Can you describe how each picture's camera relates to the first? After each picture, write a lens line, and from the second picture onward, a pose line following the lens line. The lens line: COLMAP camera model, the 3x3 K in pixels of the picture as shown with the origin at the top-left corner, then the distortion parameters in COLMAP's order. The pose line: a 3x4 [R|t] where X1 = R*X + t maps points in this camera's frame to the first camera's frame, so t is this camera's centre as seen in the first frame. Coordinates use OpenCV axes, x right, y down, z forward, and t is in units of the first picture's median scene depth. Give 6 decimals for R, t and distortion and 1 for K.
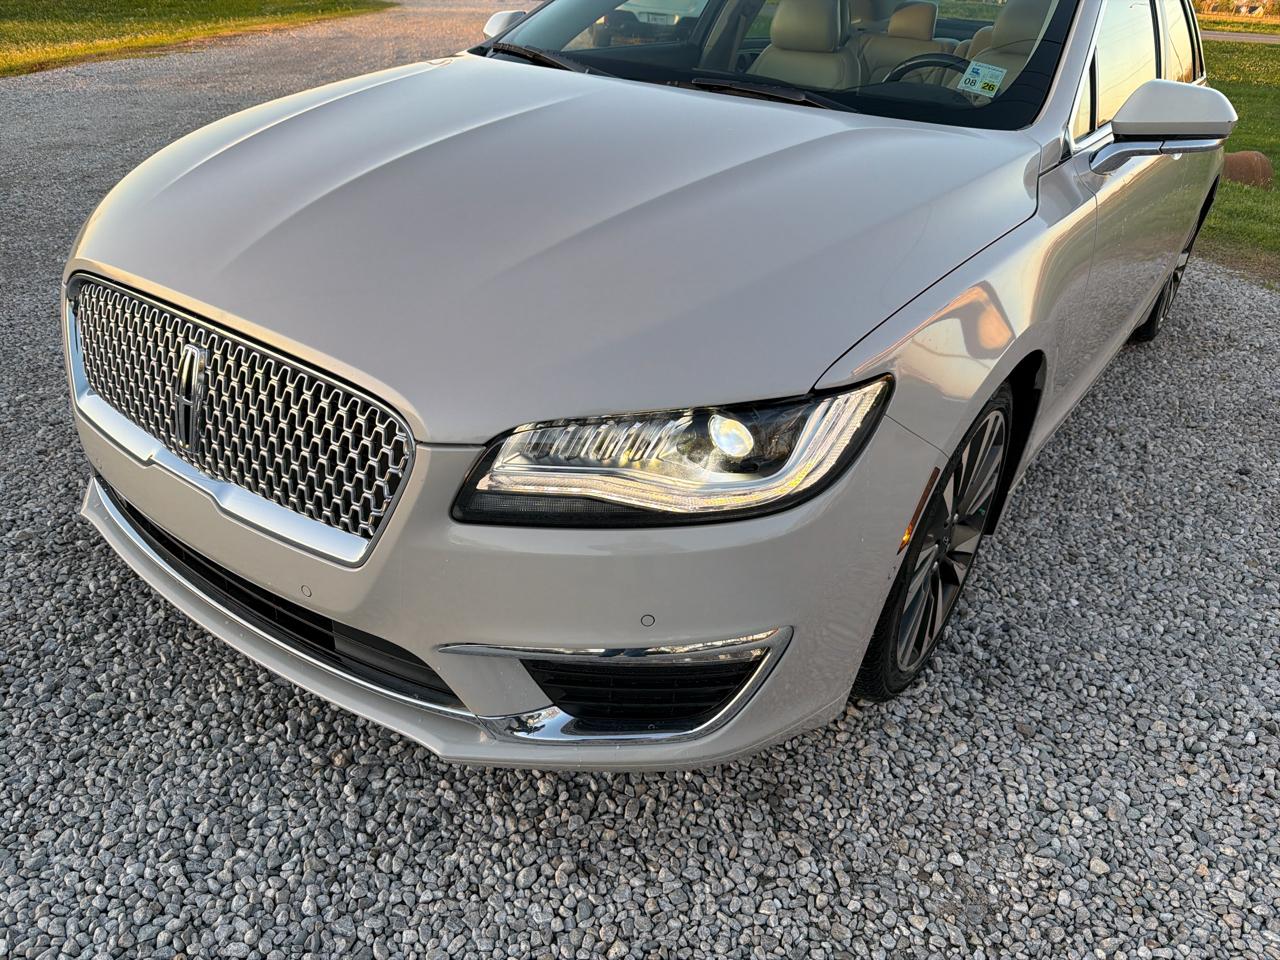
lens RADIAL K [[925.9, 0, 635.7], [0, 925.9, 493.6], [0, 0, 1]] dist [-0.003598, -0.008268]
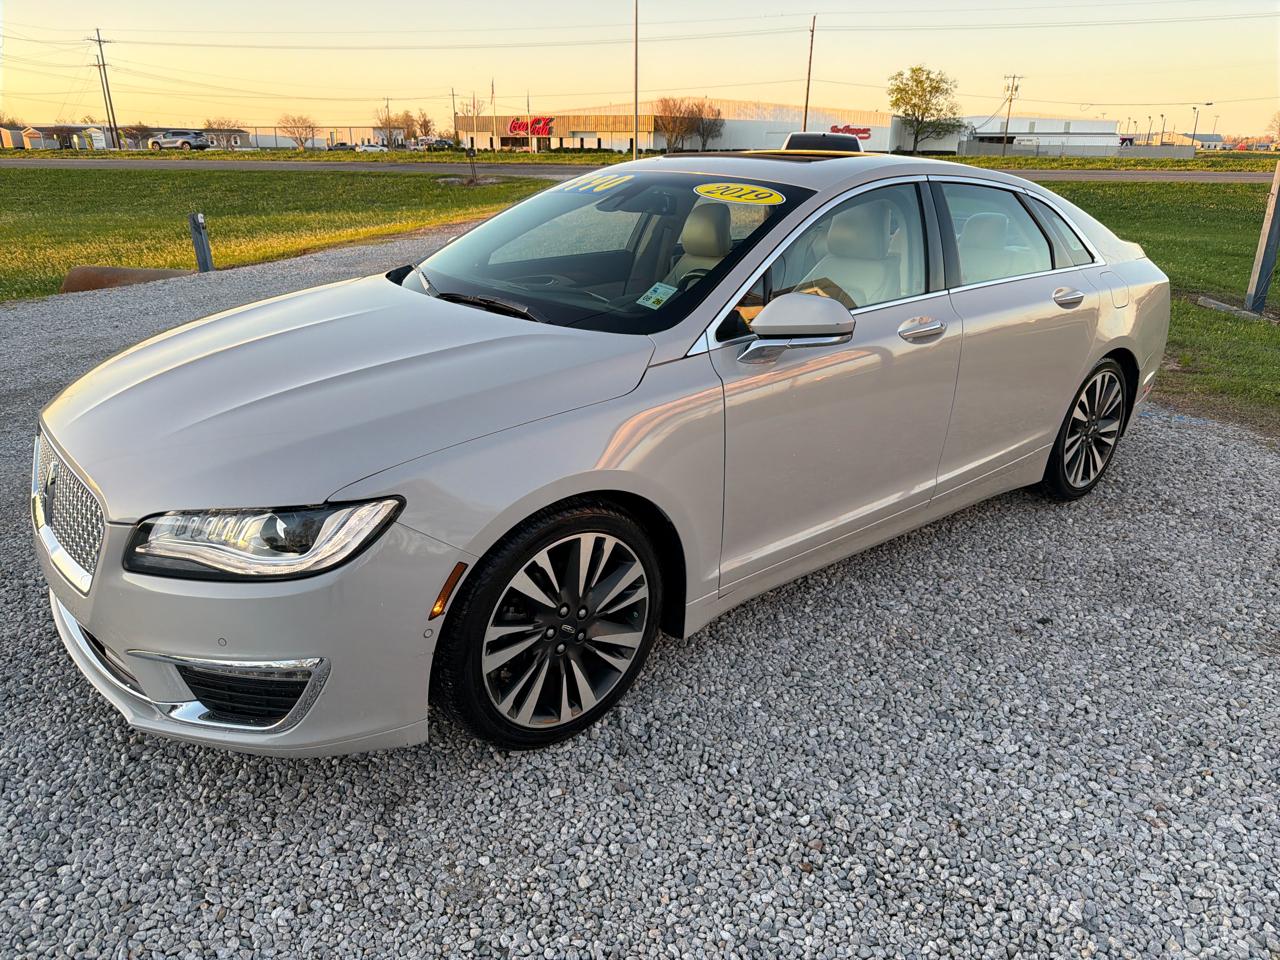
lens RADIAL K [[925.9, 0, 625.0], [0, 925.9, 483.6], [0, 0, 1]] dist [-0.003598, -0.008268]
pose [[0.966104, 0.039356, -0.255135, 0.750917], [-0.081046, 0.984582, -0.155015, 0.042205], [0.245101, 0.170438, 0.954398, -0.279788]]
